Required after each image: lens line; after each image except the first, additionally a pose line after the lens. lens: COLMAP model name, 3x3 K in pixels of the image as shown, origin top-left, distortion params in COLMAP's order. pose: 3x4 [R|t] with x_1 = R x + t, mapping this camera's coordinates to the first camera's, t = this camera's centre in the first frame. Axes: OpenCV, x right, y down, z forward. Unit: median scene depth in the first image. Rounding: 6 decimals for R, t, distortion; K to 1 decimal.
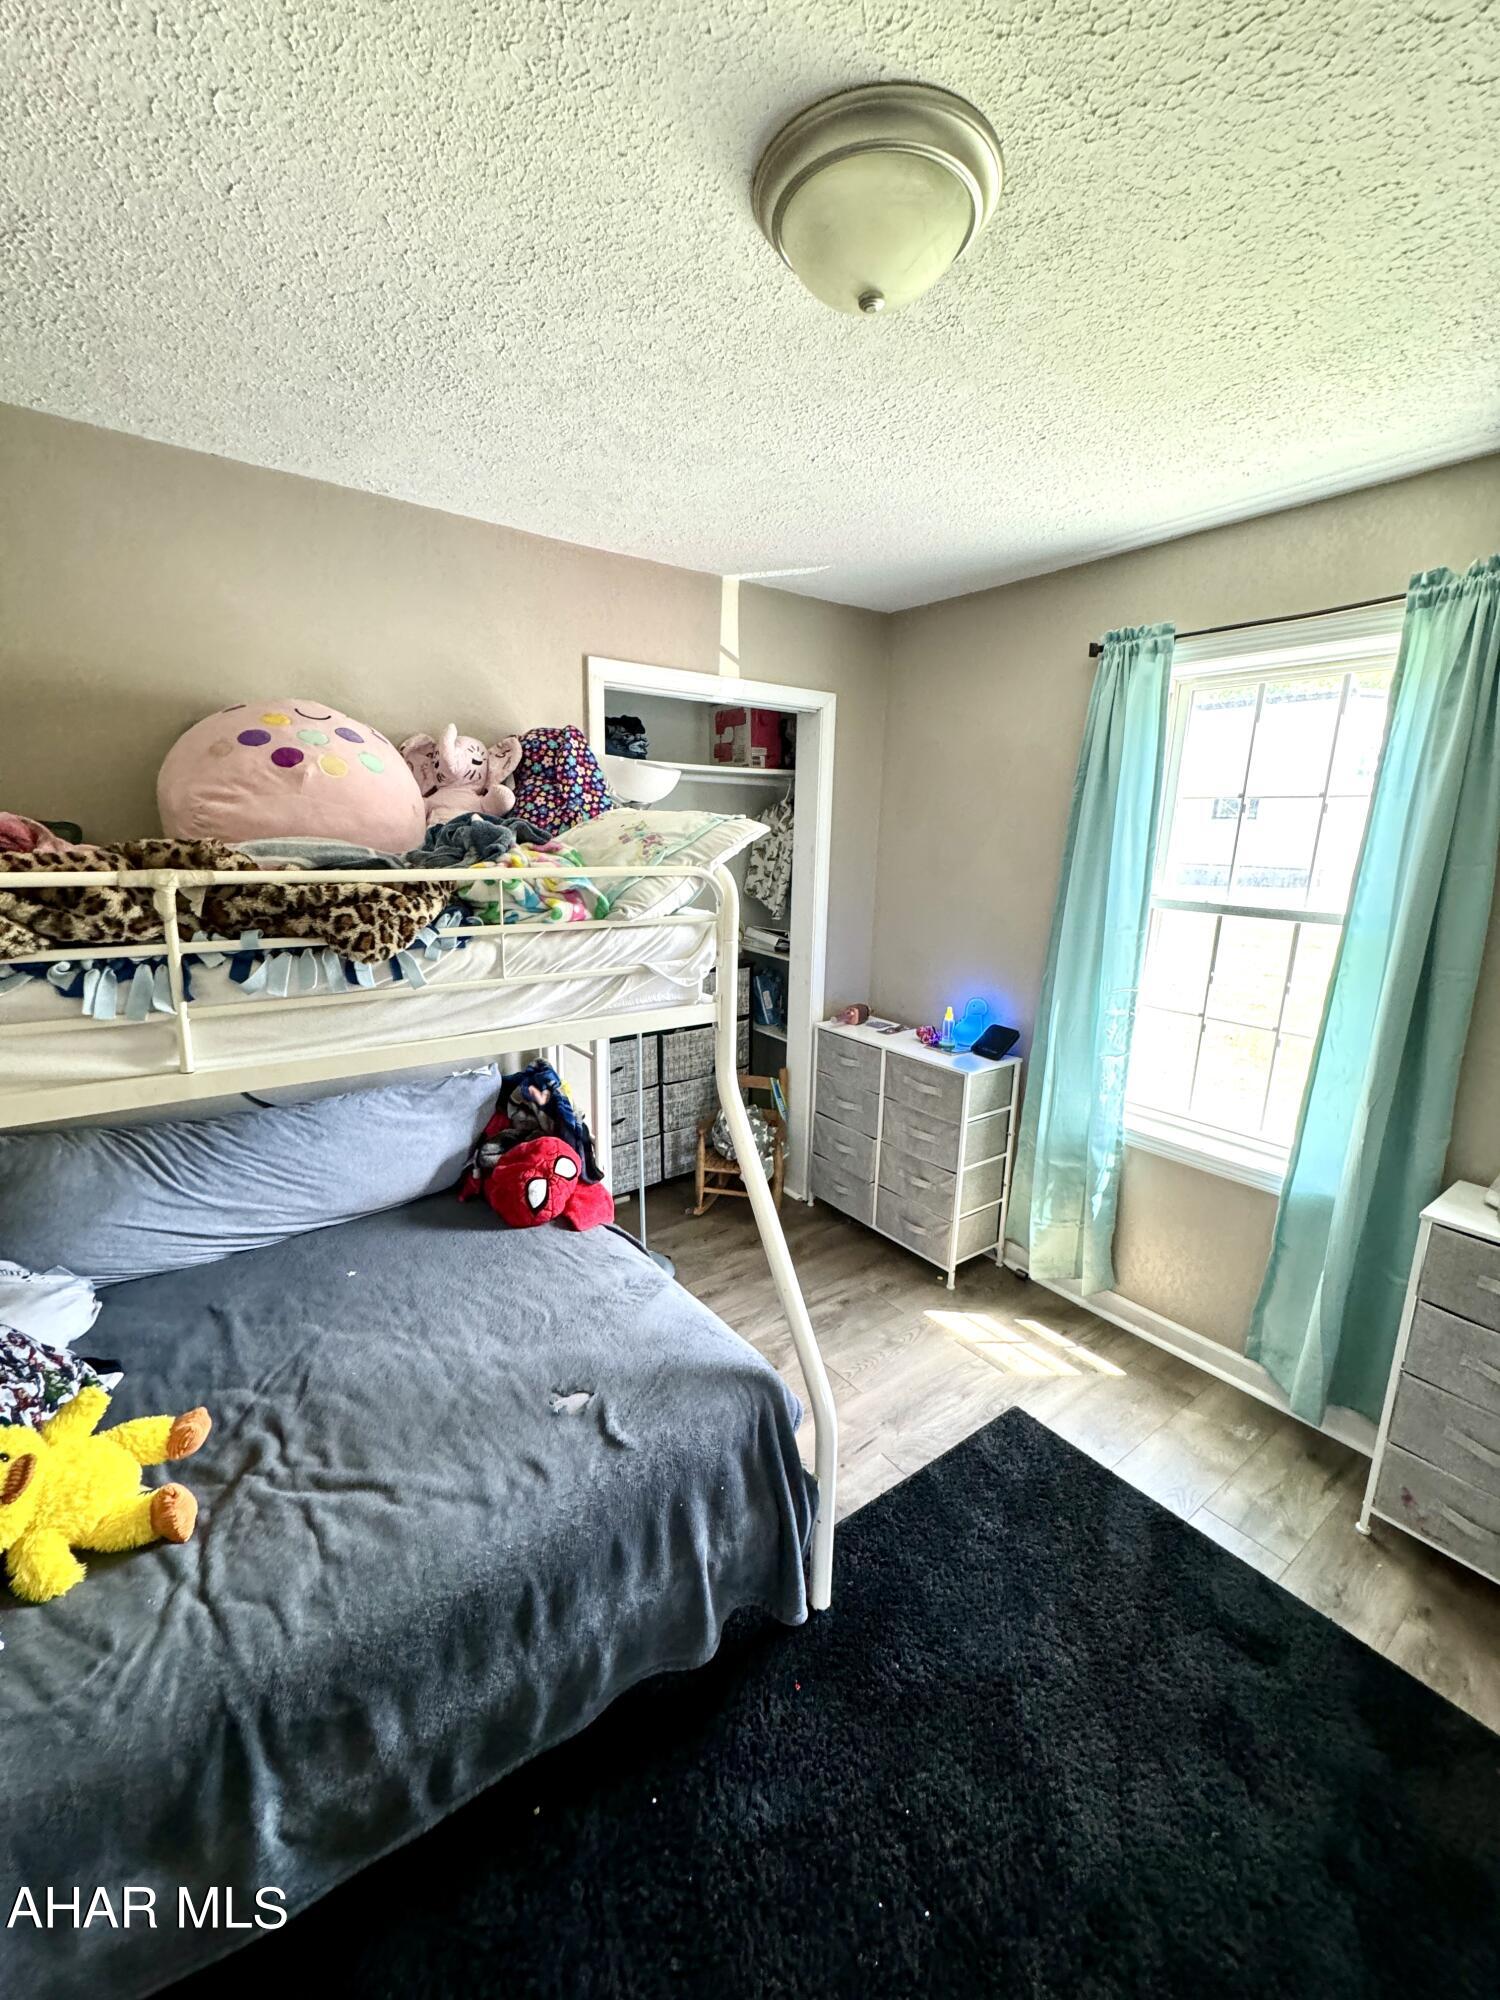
lens RADIAL K [[793.9, 0, 750.0], [0, 793.9, 1000.0], [0, 0, 1]] dist [-0.003741, 0.000127]
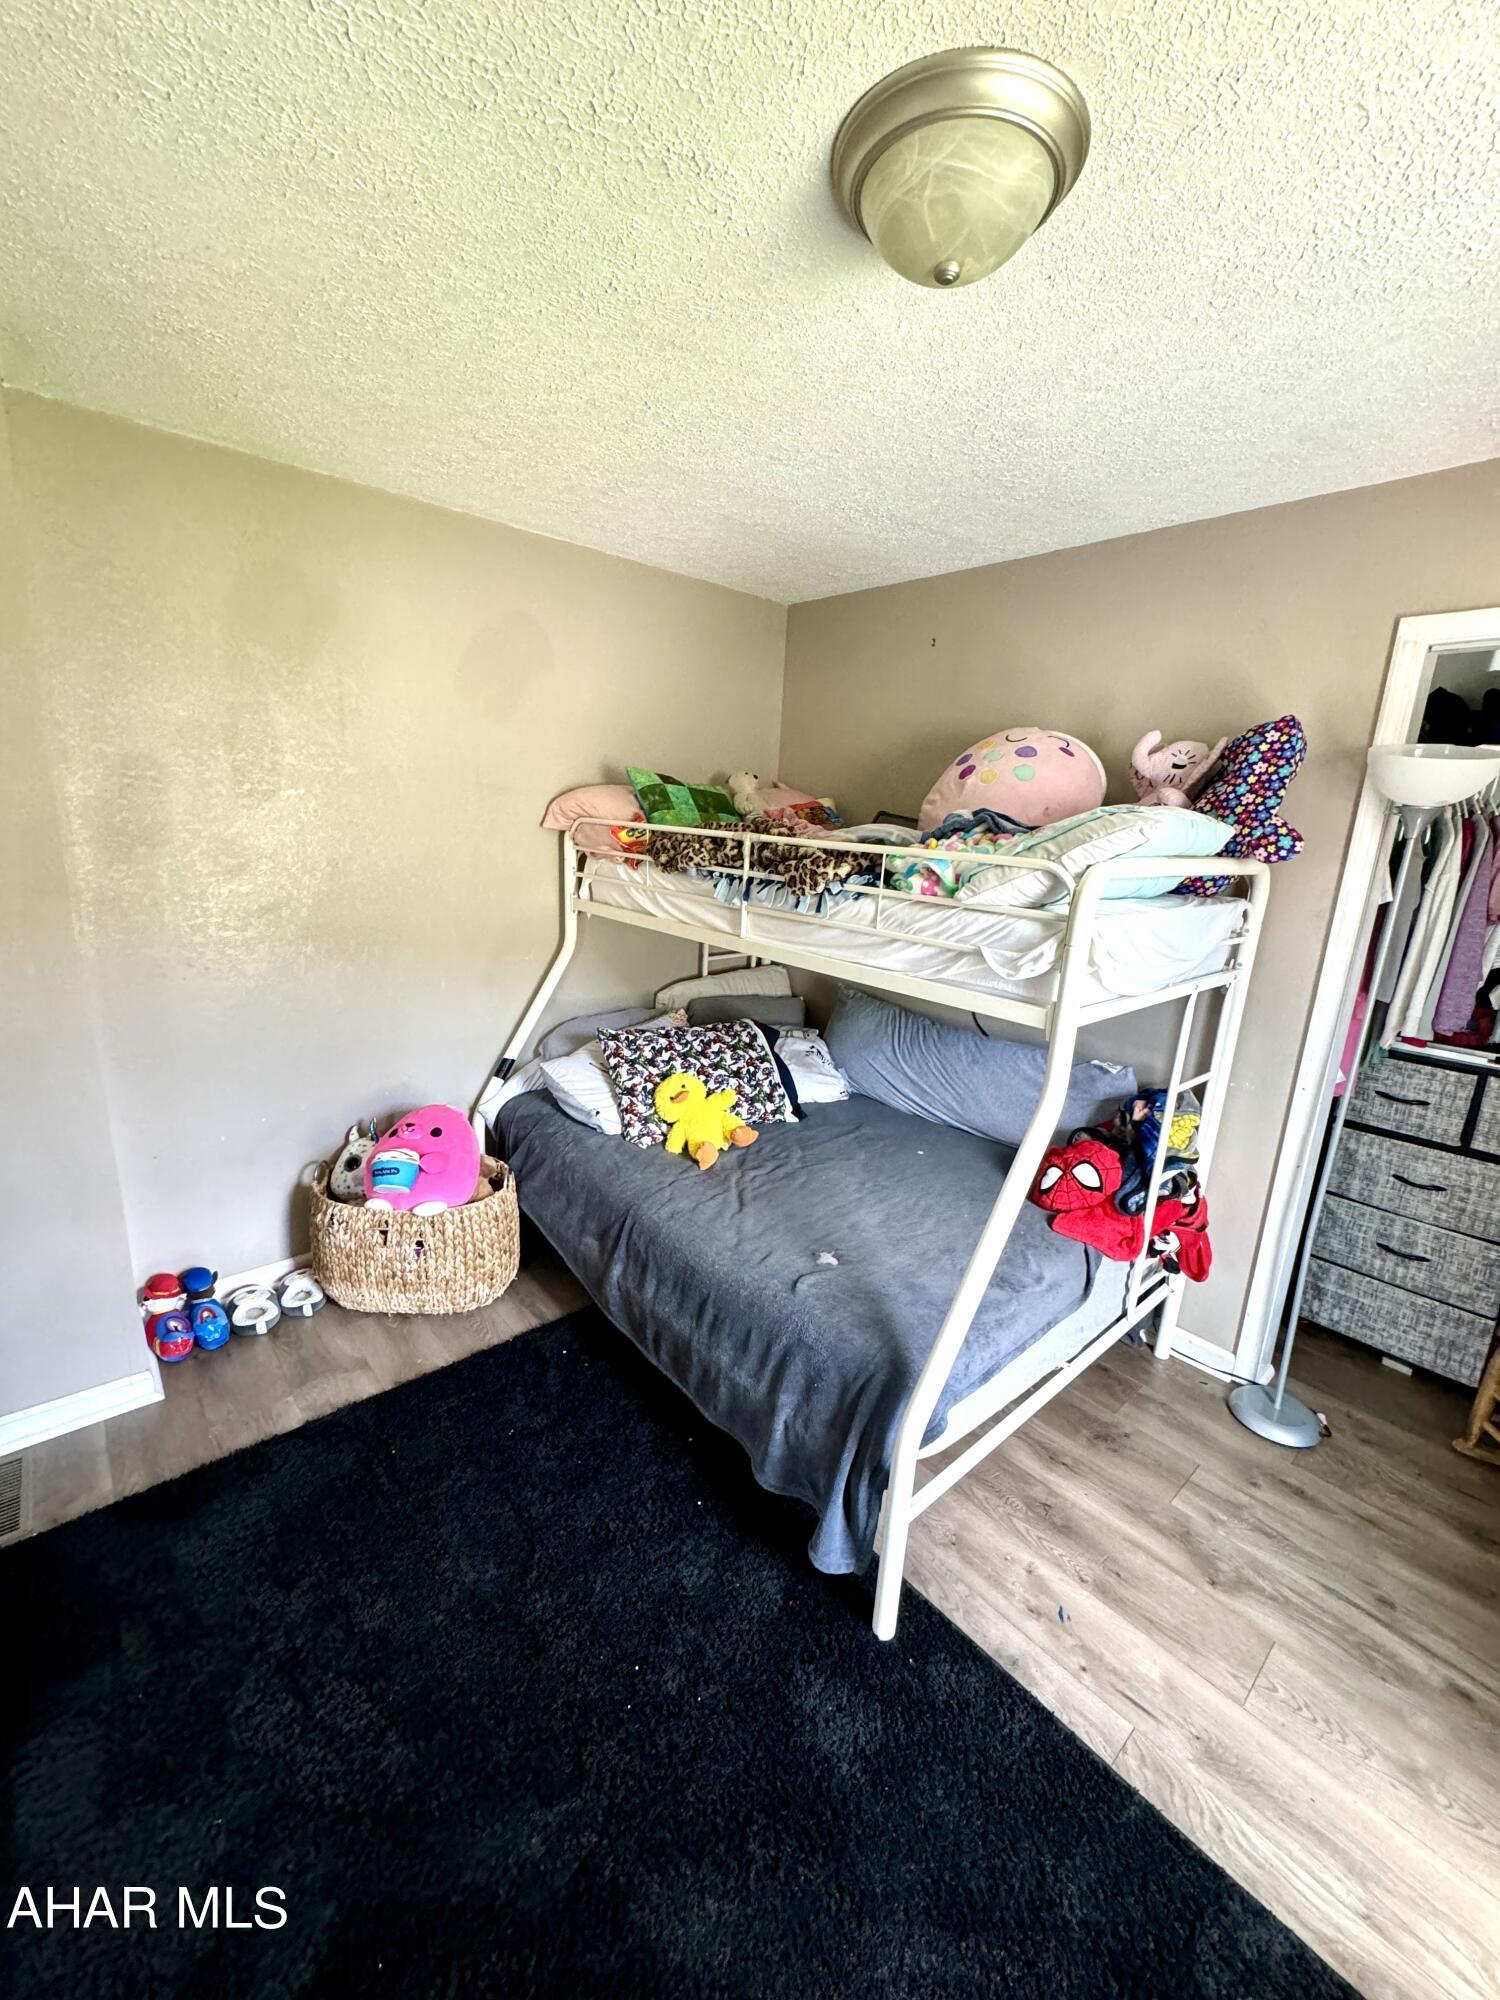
lens RADIAL K [[793.9, 0, 750.0], [0, 793.9, 1000.0], [0, 0, 1]] dist [-0.003741, 0.000127]
pose [[0.087413, 0.217012, -0.972247, 1.007537], [-0.256660, 0.947940, 0.188511, -0.112410], [0.962541, 0.233058, 0.138560, 0.652985]]
